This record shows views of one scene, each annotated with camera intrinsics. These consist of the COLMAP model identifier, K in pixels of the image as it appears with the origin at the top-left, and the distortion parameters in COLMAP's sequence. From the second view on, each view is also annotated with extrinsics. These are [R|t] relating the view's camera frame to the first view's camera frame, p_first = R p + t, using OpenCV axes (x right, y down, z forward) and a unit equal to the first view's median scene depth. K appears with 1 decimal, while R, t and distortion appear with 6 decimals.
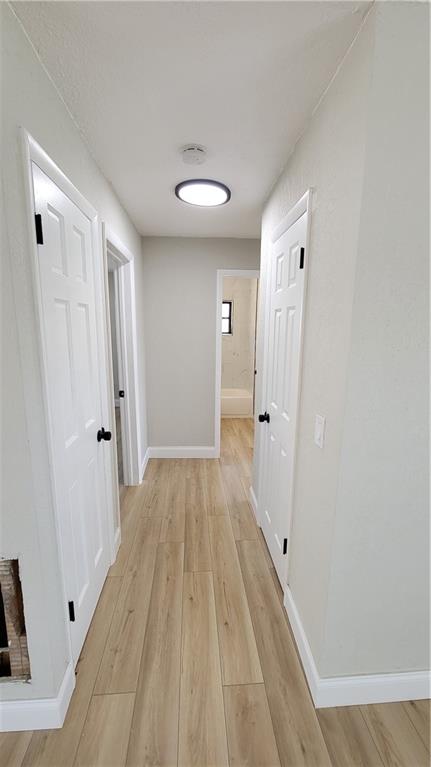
lens RADIAL K [[314.5, 0, 215.5], [0, 314.5, 383.5], [0, 0, 1]] dist [-0.001690, -0.000415]
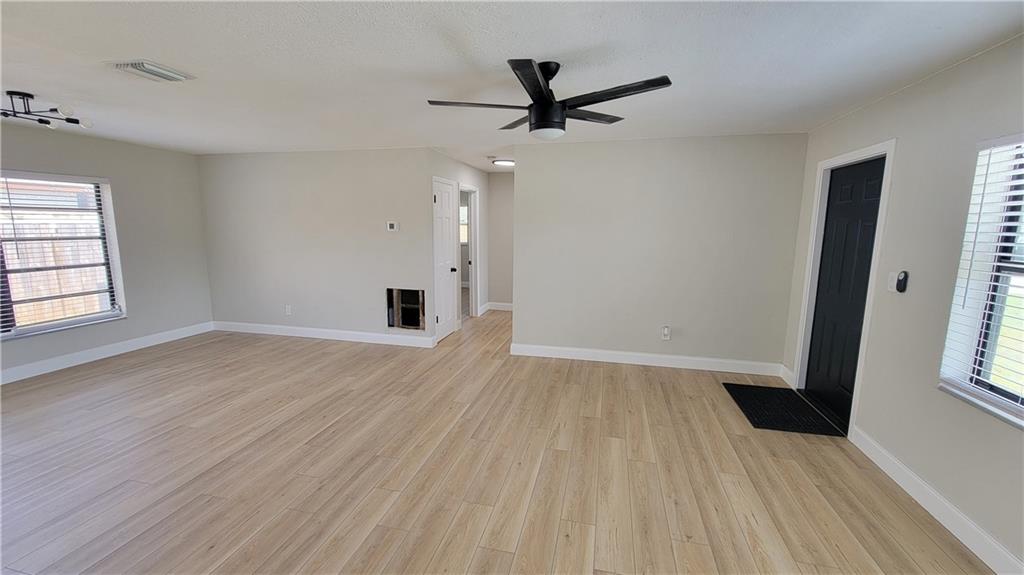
lens RADIAL K [[419.9, 0, 512.0], [0, 419.9, 287.5], [0, 0, 1]] dist [-0.001690, -0.000415]
pose [[0.953085, 0.040821, -0.299938, 0.700678], [-0.050433, 0.998430, -0.024371, 0.235430], [0.298472, 0.038355, 0.953647, -1.301247]]
